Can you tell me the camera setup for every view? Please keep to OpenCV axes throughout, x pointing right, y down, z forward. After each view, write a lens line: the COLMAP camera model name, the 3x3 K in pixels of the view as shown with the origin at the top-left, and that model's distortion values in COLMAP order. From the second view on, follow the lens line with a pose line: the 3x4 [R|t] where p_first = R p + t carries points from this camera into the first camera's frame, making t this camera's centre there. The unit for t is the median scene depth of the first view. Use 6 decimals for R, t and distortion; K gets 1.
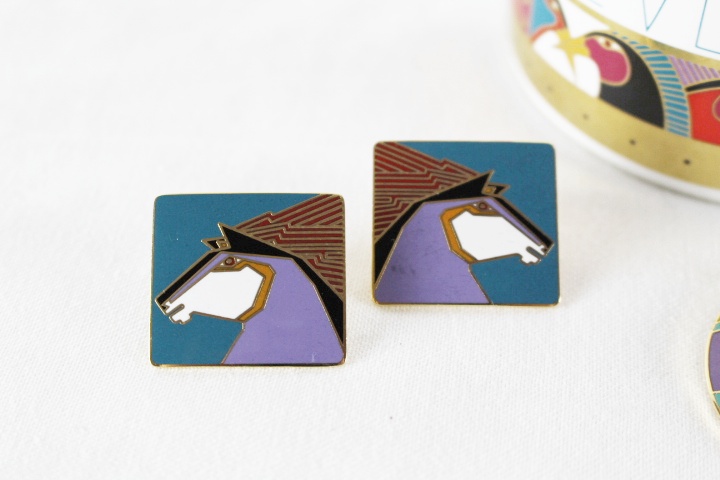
lens RADIAL K [[865.3, 0, 360.7], [0, 865.3, 240.1], [0, 0, 1]] dist [0.114804, 0.000000]
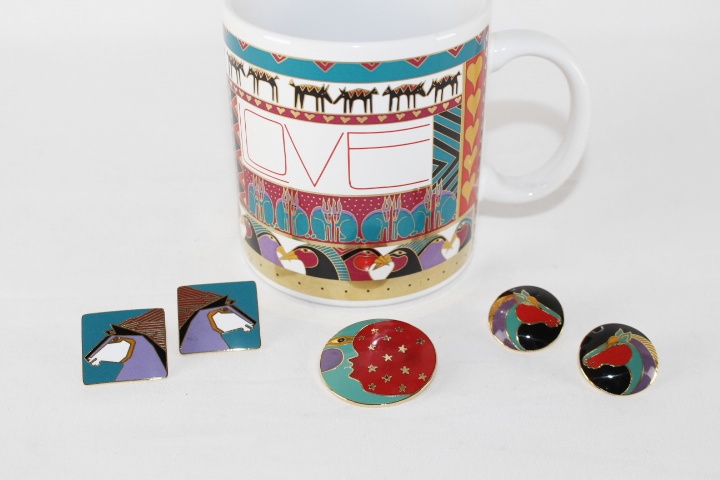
lens RADIAL K [[1104.1, 0, 359.8], [0, 1104.1, 239.8], [0, 0, 1]] dist [-0.188335, 0.000000]
pose [[0.988952, -0.062231, 0.134539, 0.113246], [0.097336, 0.957147, -0.272755, 0.615223], [-0.111800, 0.282837, 0.952630, -1.865481]]
